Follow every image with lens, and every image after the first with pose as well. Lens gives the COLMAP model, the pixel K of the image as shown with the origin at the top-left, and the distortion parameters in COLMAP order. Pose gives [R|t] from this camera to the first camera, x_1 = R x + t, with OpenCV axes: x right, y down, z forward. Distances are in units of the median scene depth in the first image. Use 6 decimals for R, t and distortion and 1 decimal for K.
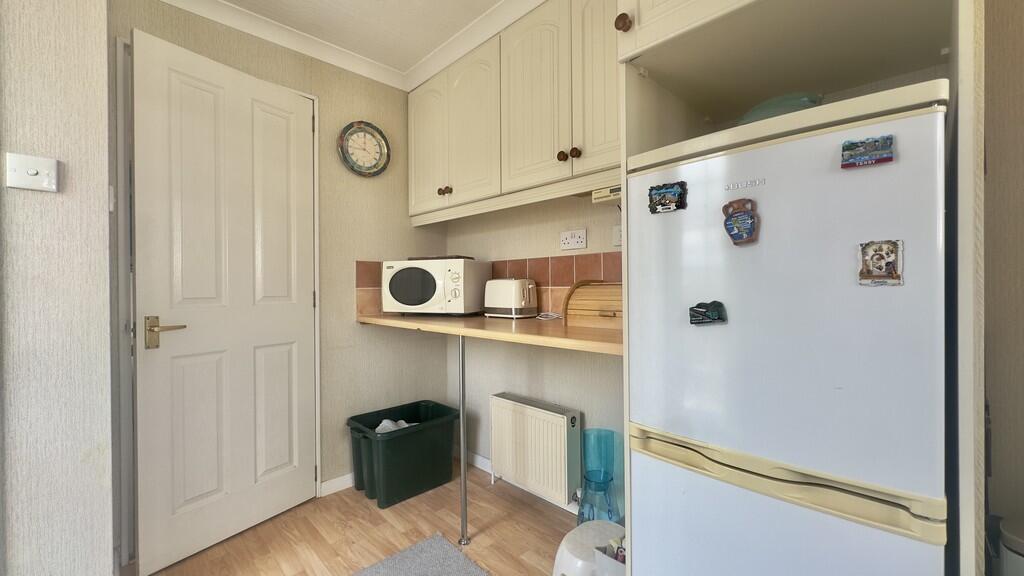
lens RADIAL K [[409.1, 0, 511.9], [0, 409.1, 287.4], [0, 0, 1]] dist [-0.003975, 0.000975]
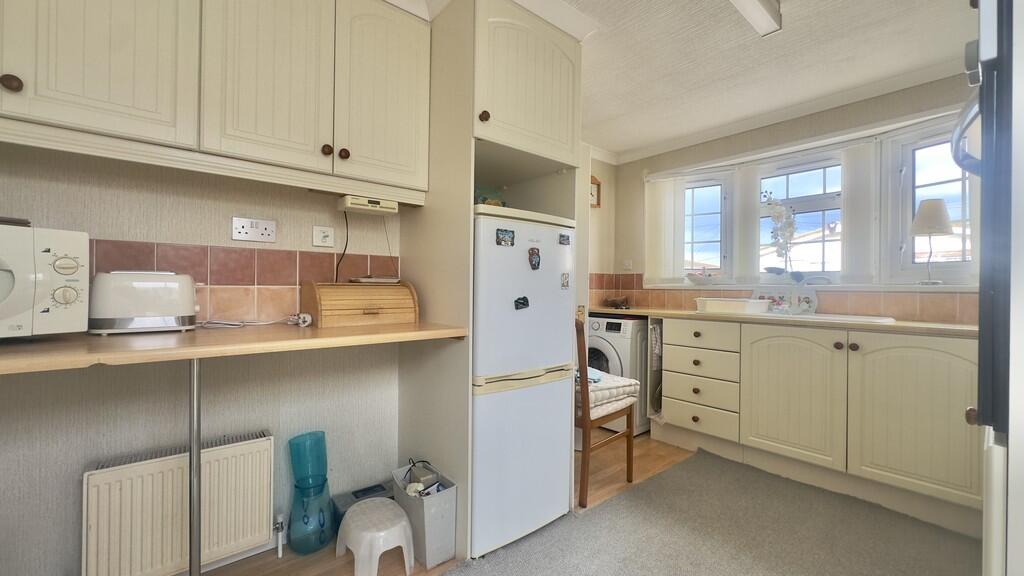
lens RADIAL K [[409.1, 0, 509.1], [0, 409.1, 288.2], [0, 0, 1]] dist [-0.003975, 0.000975]
pose [[0.073392, 0.006762, 0.997280, -0.776091], [-0.010263, 0.999929, -0.006025, 0.003348], [-0.997250, -0.009793, 0.073456, 0.492686]]
